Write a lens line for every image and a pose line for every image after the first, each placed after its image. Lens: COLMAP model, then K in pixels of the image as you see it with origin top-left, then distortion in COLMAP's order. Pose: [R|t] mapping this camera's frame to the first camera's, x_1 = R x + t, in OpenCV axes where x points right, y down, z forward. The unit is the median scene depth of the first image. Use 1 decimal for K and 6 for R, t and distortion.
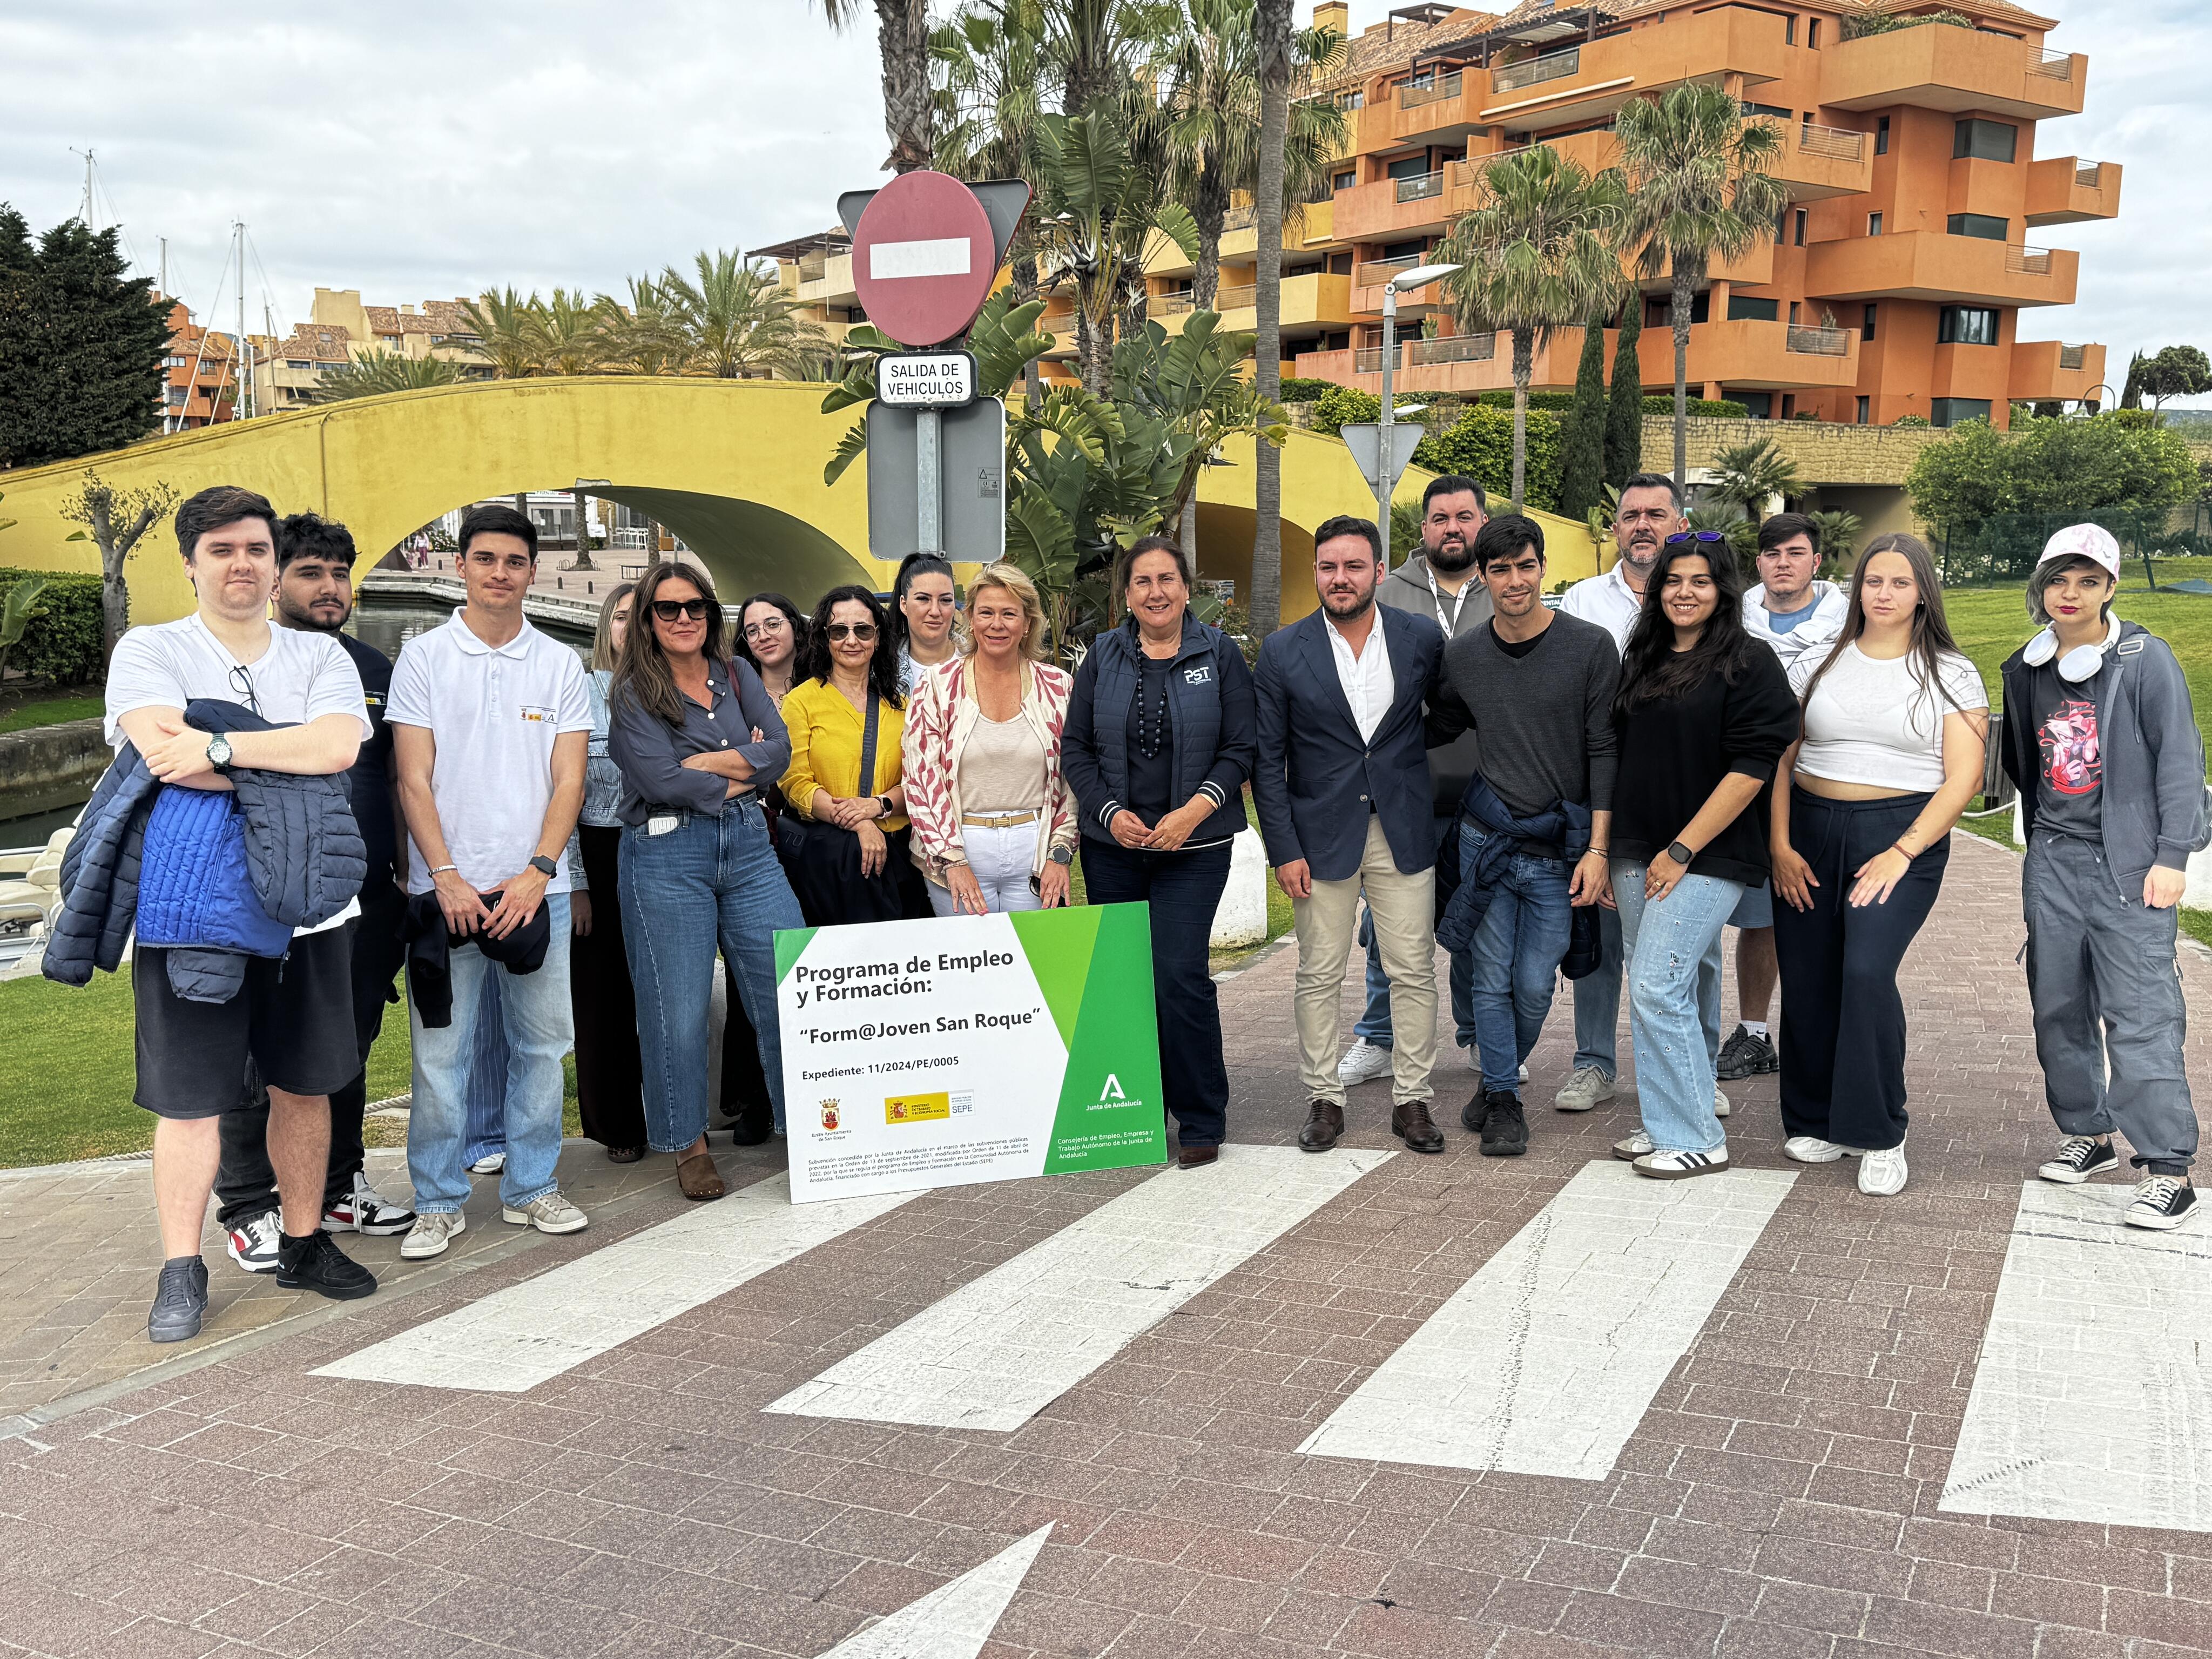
lens RADIAL K [[1934.4, 0, 1092.7], [0, 1934.4, 834.1], [0, 0, 1]] dist [0.050385, -0.014247]
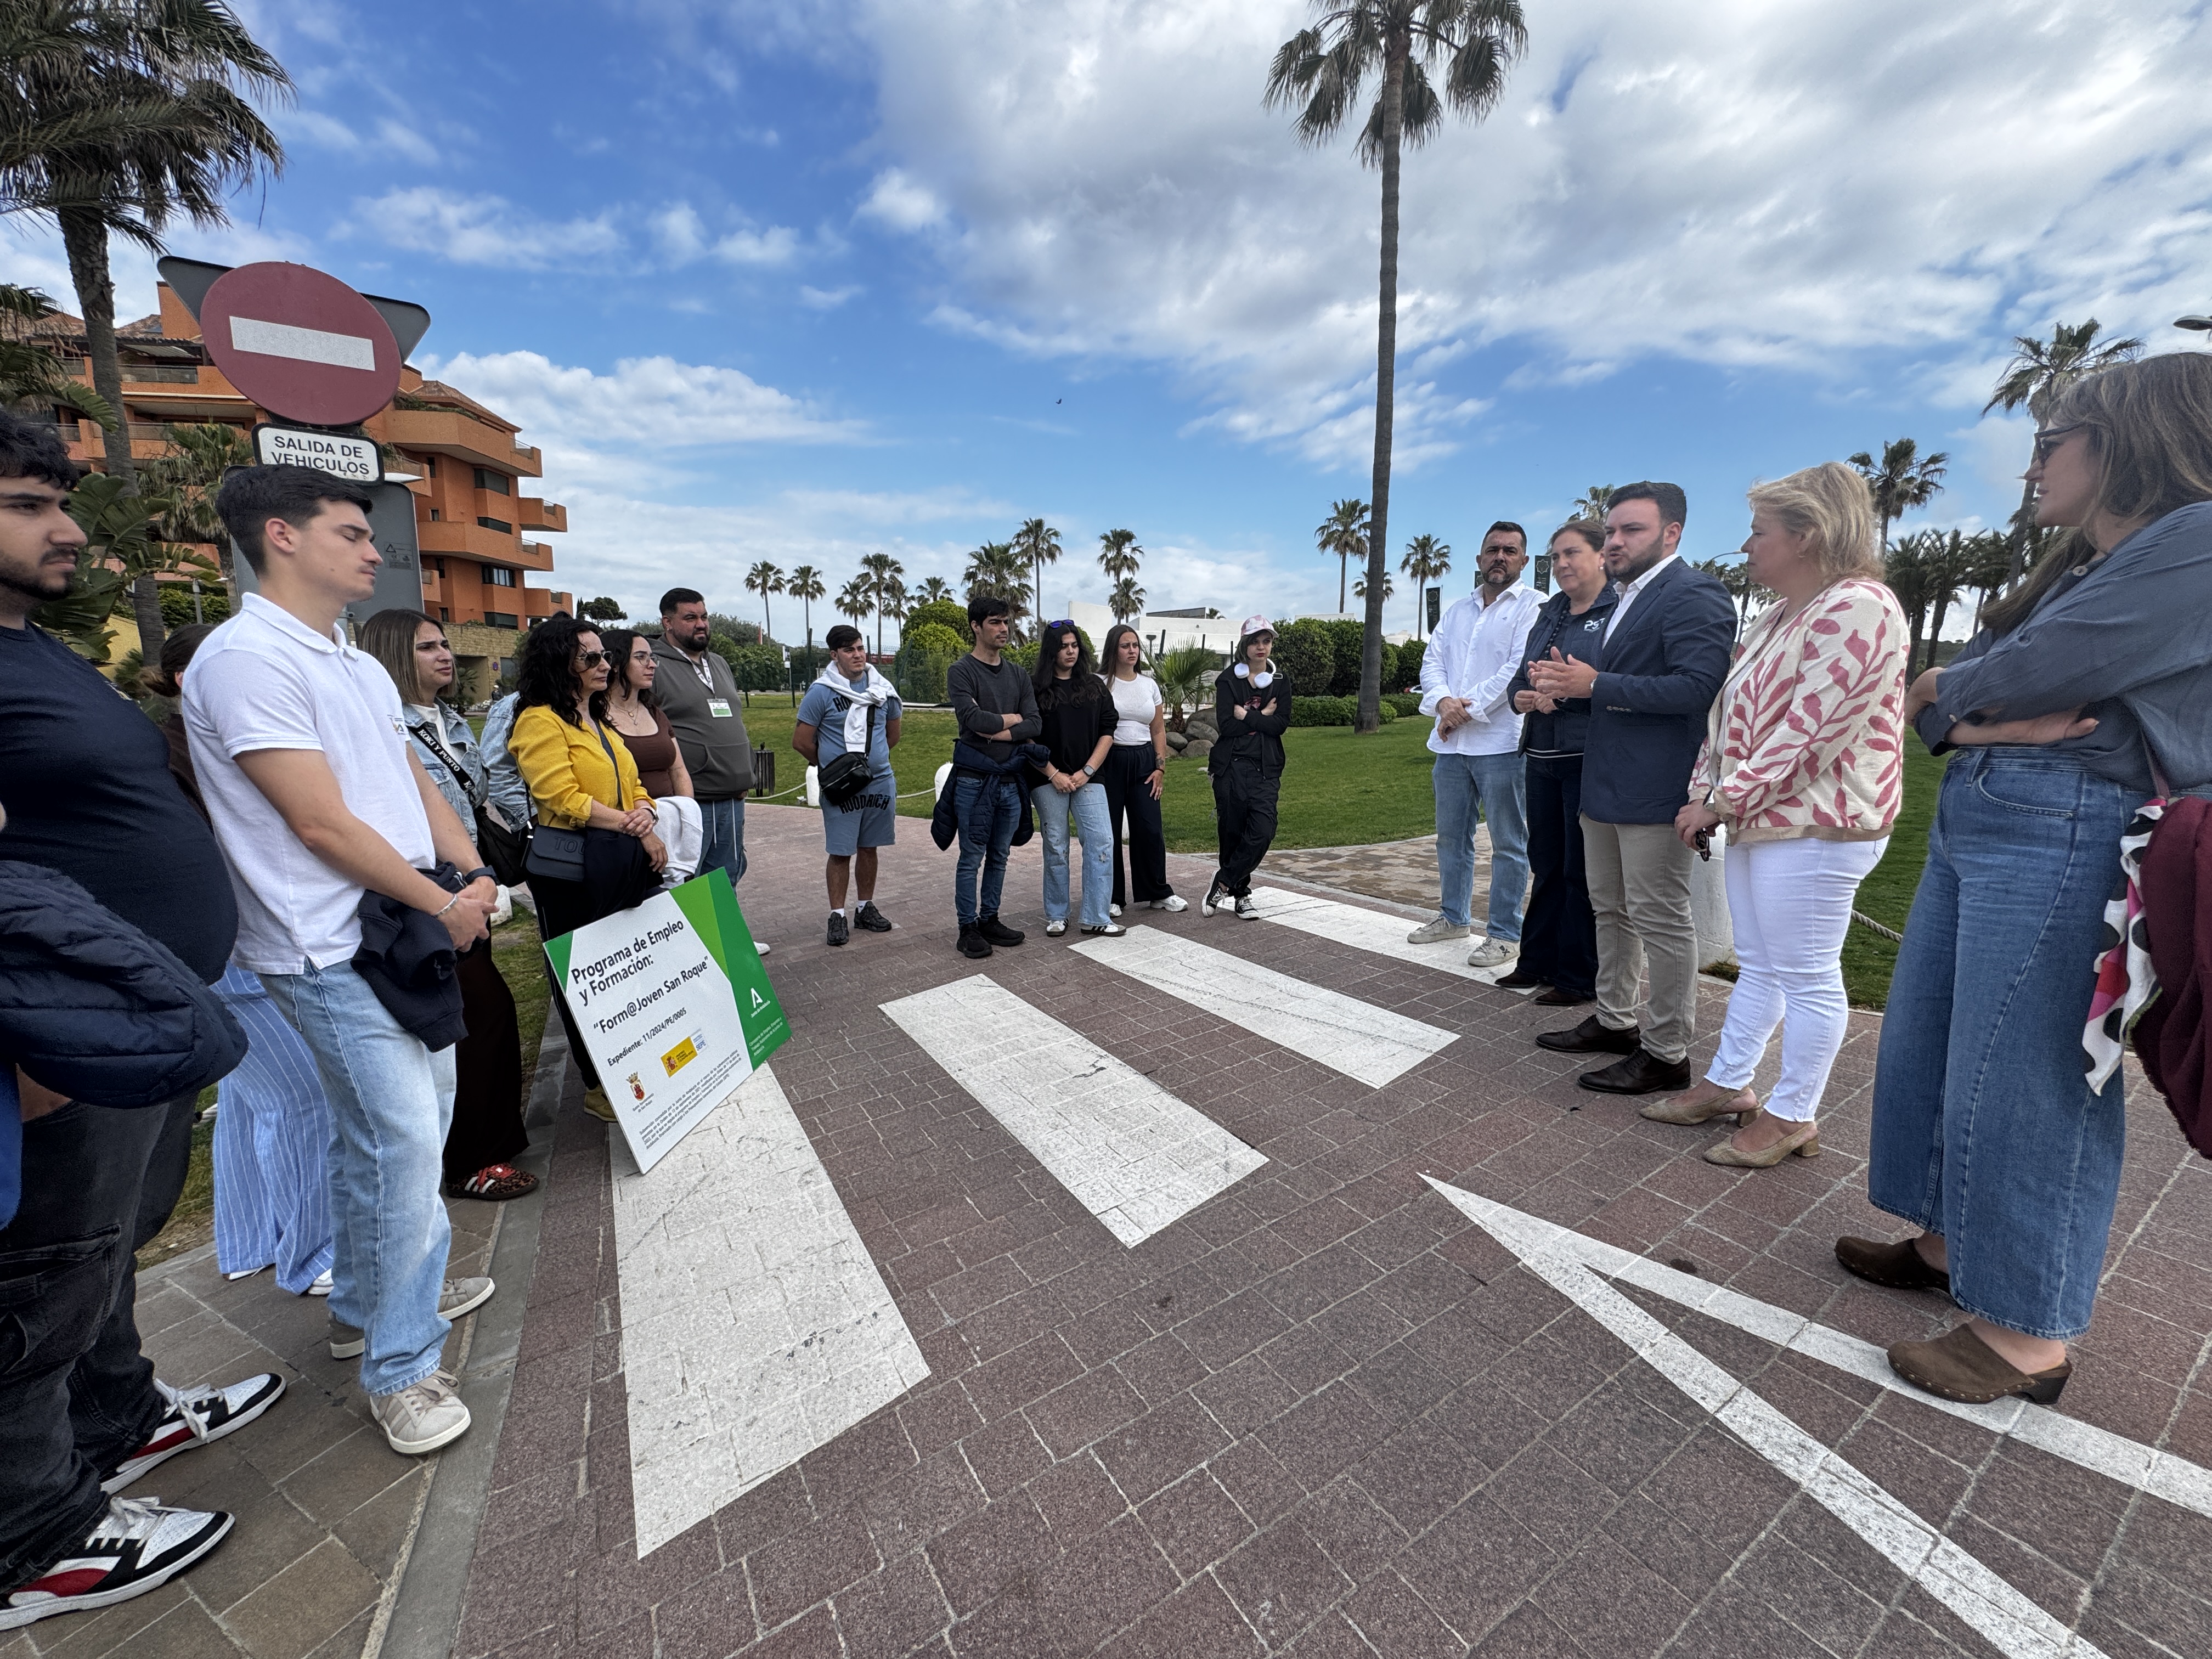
lens RADIAL K [[886.5, 0, 1108.7], [0, 886.5, 832.1], [0, 0, 1]] dist [0.004196, 0.000113]
pose [[0.506563, -0.140768, 0.850634, -0.405040], [0.133078, 0.987525, 0.084173, -0.010600], [-0.851871, 0.070562, 0.518976, 0.454783]]
